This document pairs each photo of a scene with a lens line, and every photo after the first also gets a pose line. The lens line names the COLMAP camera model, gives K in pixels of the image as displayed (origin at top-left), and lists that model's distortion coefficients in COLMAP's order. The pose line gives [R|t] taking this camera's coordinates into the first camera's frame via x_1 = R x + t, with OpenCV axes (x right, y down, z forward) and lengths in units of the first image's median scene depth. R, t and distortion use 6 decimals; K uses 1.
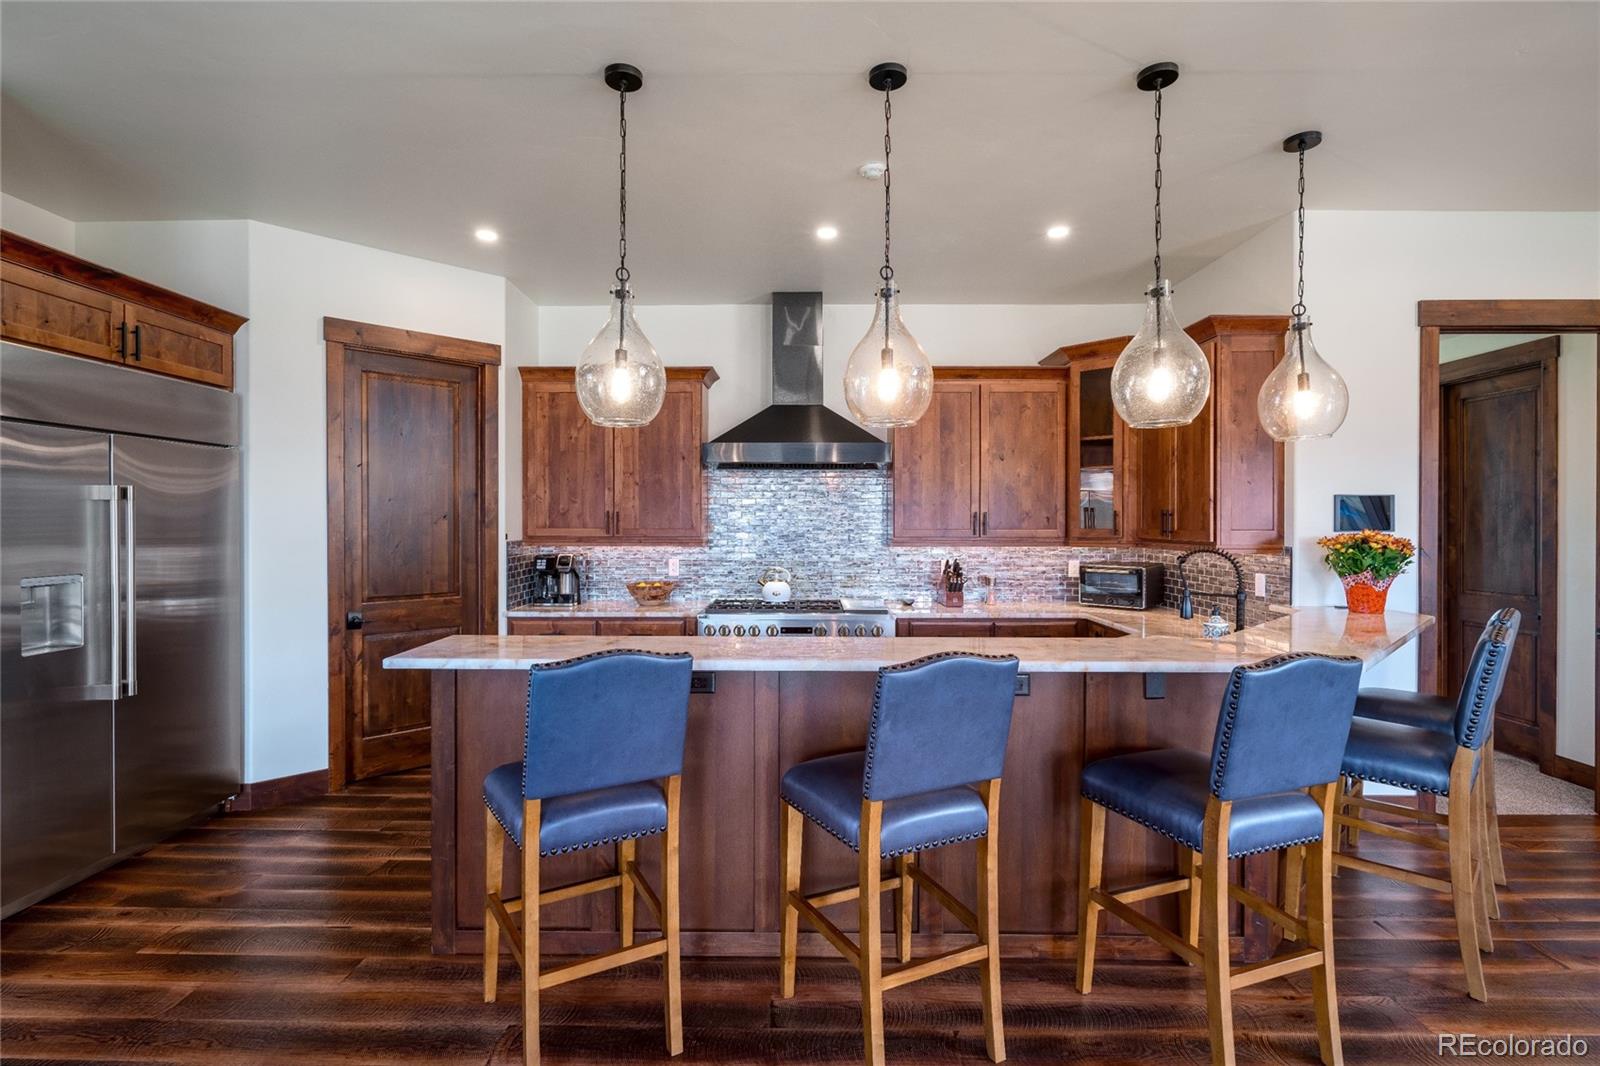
lens RADIAL K [[745.3, 0, 797.6], [0, 745.3, 526.4], [0, 0, 1]] dist [-0.003148, 0.000461]
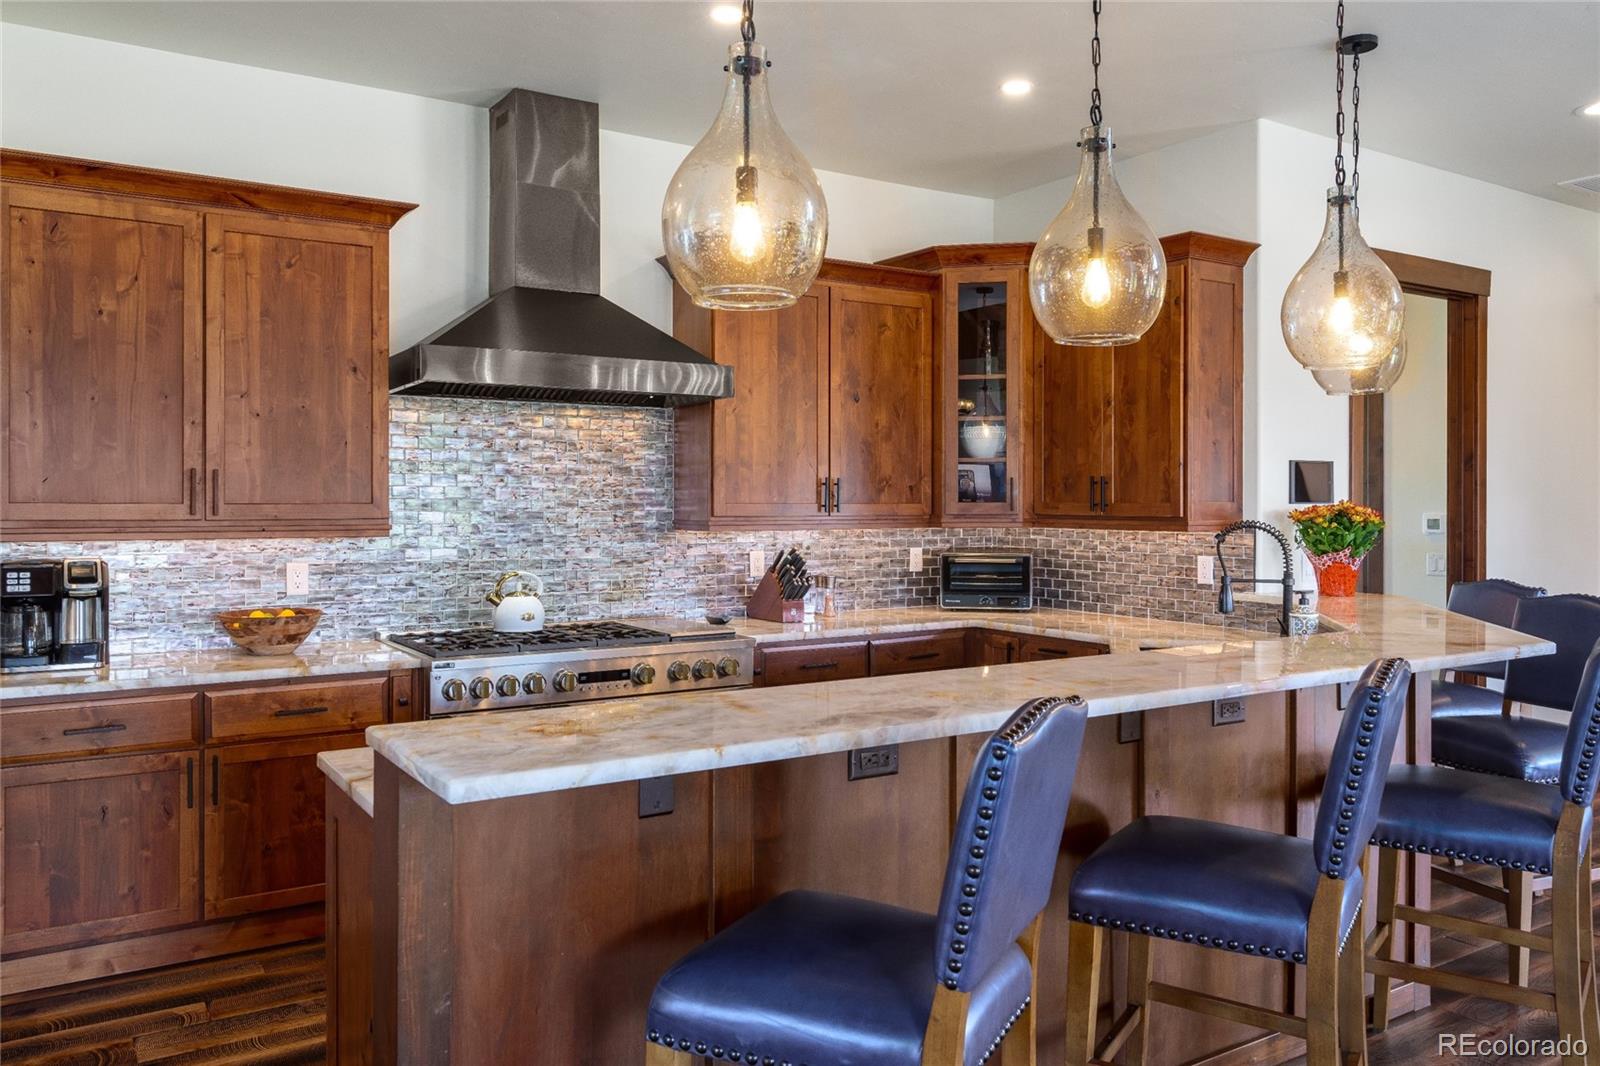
lens RADIAL K [[1173.0, 0, 802.0], [0, 1173.0, 510.0], [0, 0, 1]] dist [0.001910, 0.001756]
pose [[0.834190, -0.004803, 0.551456, -0.346044], [0.003281, 0.999988, 0.003746, 0.005299], [-0.551467, -0.001315, 0.834196, 0.132312]]
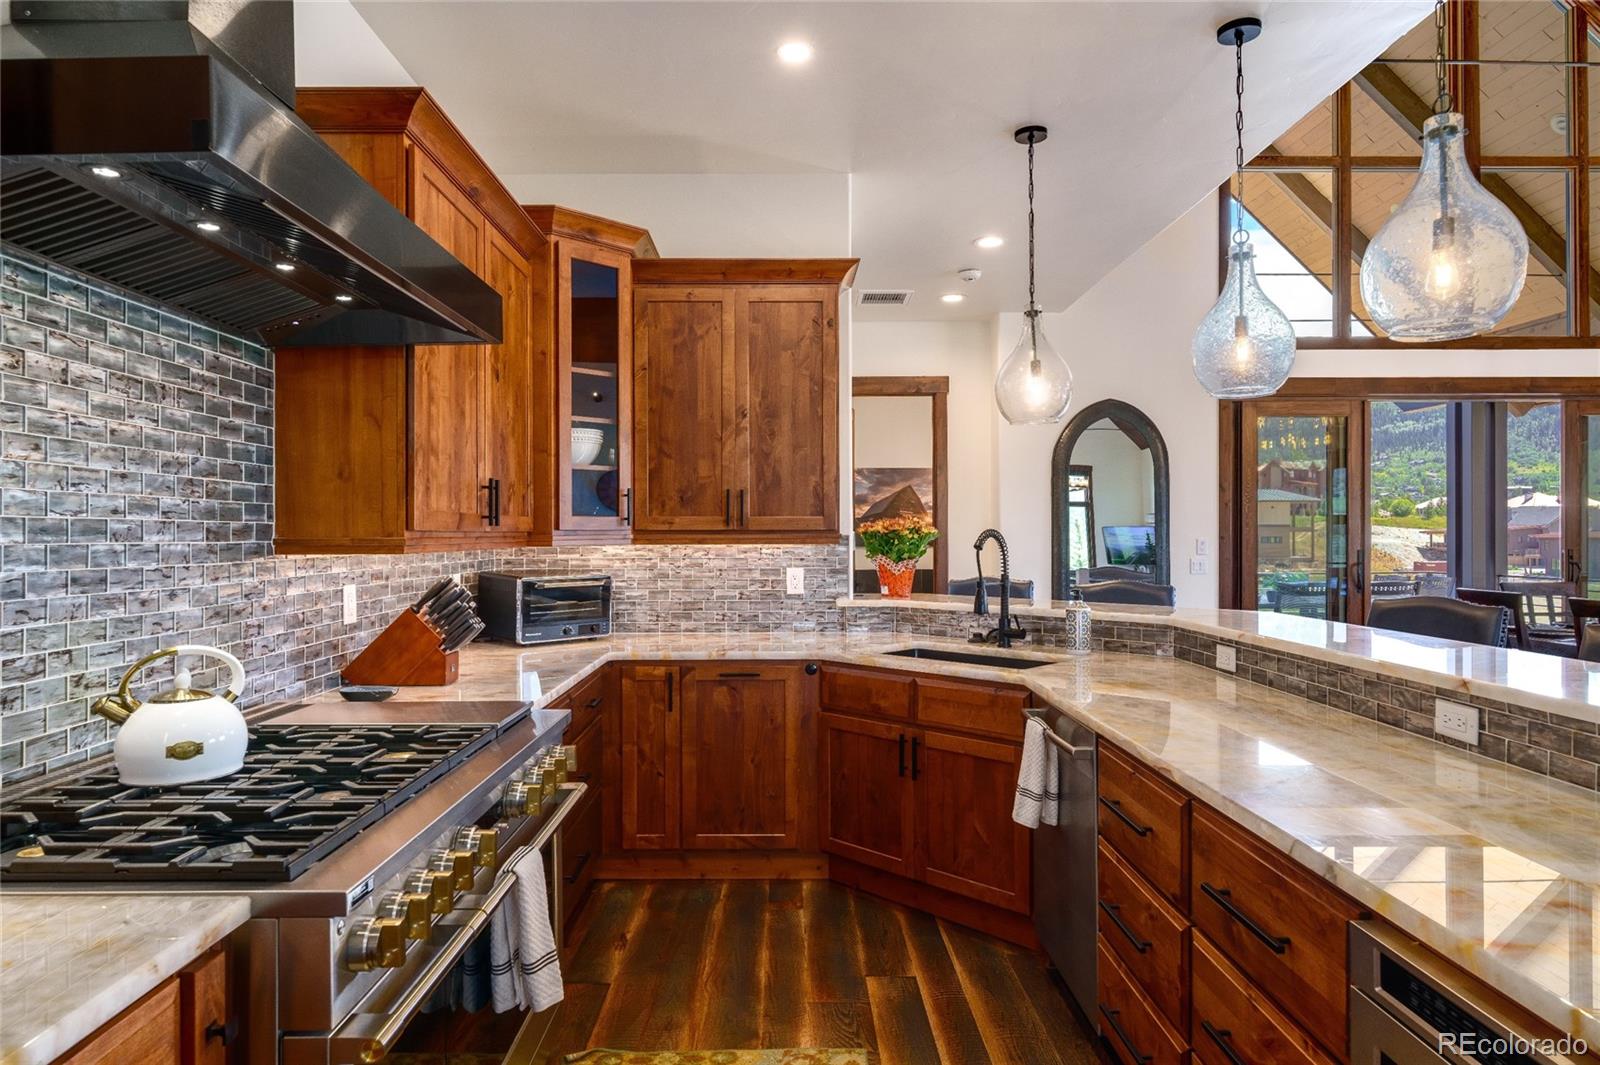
lens RADIAL K [[945.1, 0, 751.0], [0, 945.1, 531.1], [0, 0, 1]] dist [0.001116, -0.000246]
pose [[-0.006591, 0.002938, 0.999974, -0.365274], [0.010541, 0.999940, -0.002869, 0.017804], [-0.999923, 0.010522, -0.006621, 0.808276]]
